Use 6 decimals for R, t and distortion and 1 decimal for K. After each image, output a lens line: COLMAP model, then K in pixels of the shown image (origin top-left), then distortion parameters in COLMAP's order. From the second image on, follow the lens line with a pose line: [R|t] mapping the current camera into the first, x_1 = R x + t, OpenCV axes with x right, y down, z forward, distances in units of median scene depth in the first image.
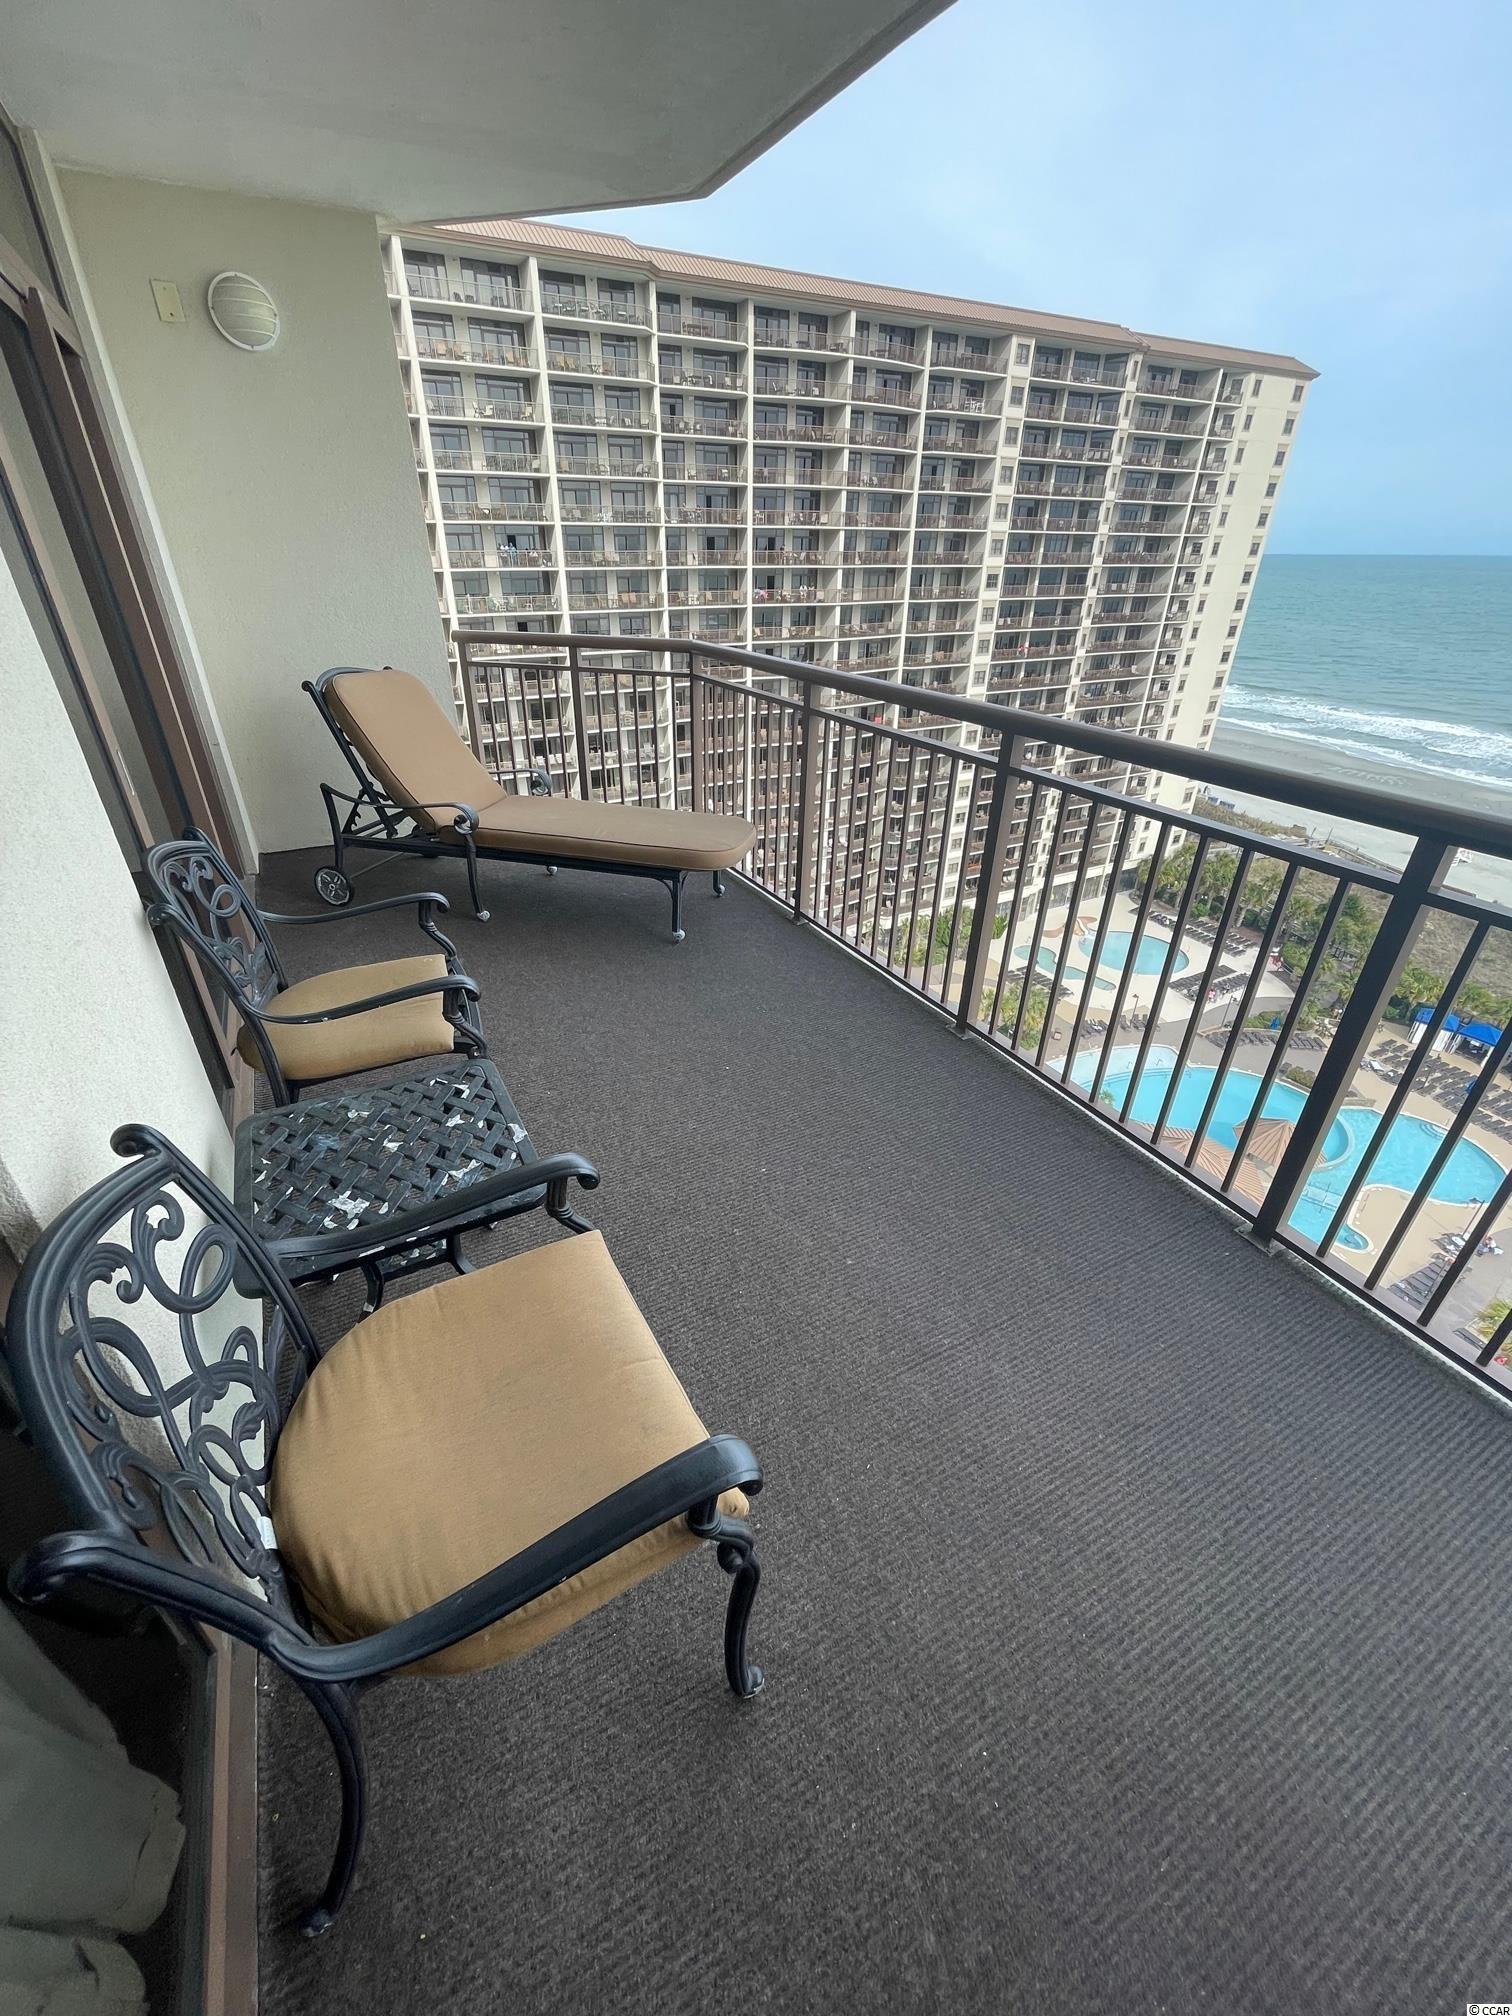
lens RADIAL K [[810.1, 0, 763.5], [0, 810.1, 1000.3], [0, 0, 1]] dist [-0.000121, -0.000966]
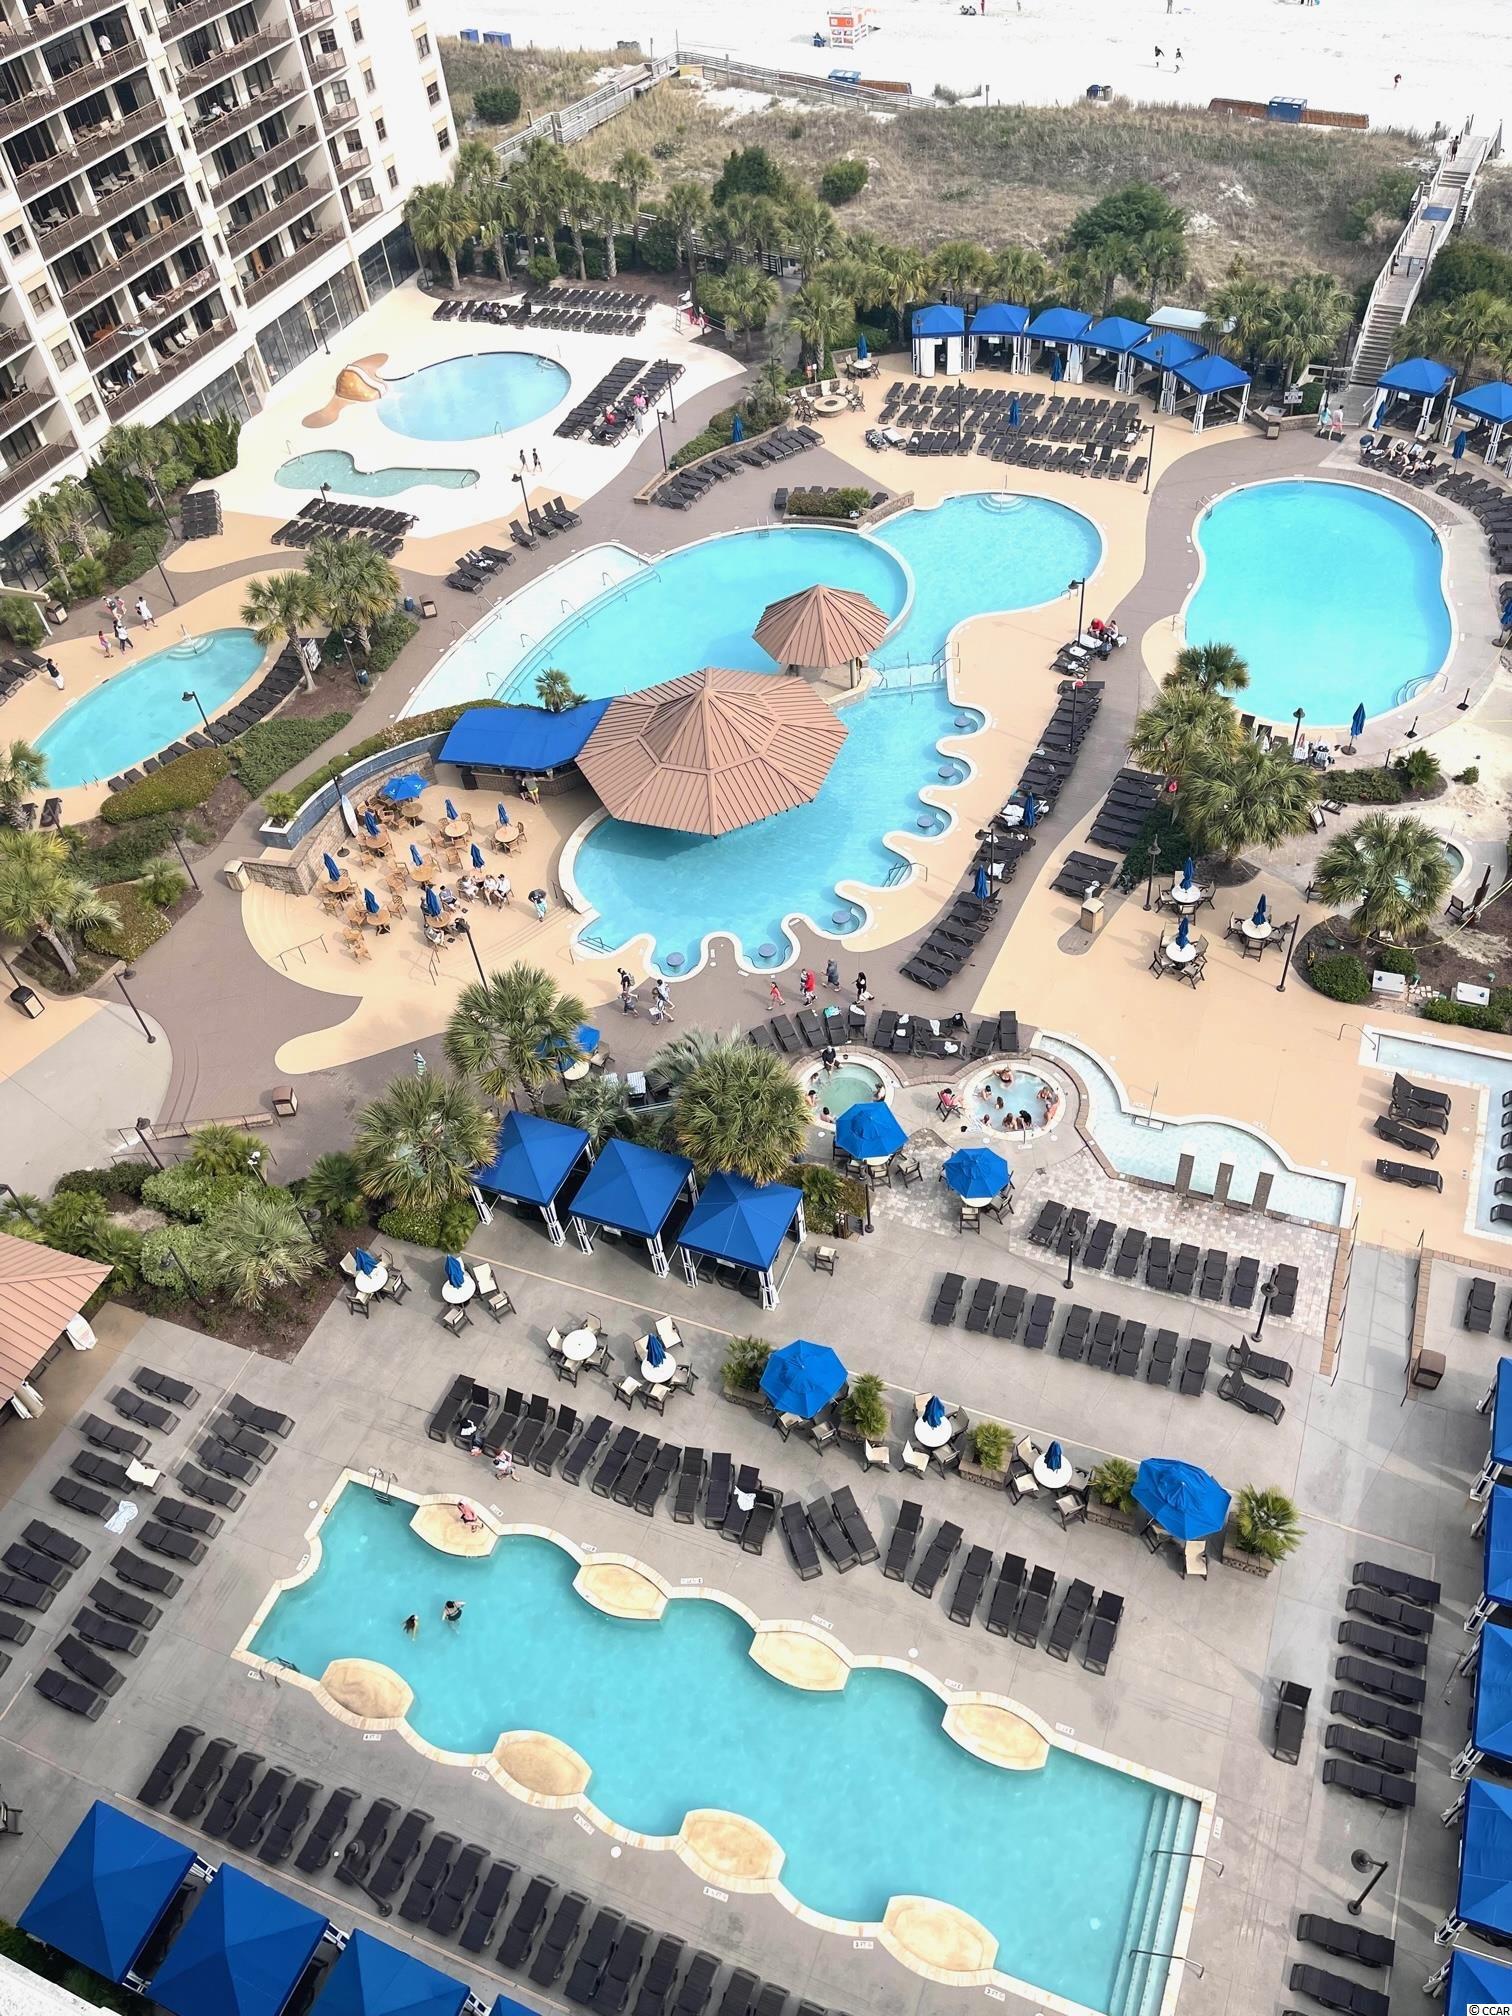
lens RADIAL K [[1535.6, 0, 761.3], [0, 1535.6, 1006.6], [0, 0, 1]] dist [0.051428, -0.035896]
pose [[0.761832, -0.519291, 0.387232, 0.005002], [0.401040, 0.847552, 0.347596, -0.175799], [-0.508703, -0.109515, 0.853949, -0.090768]]
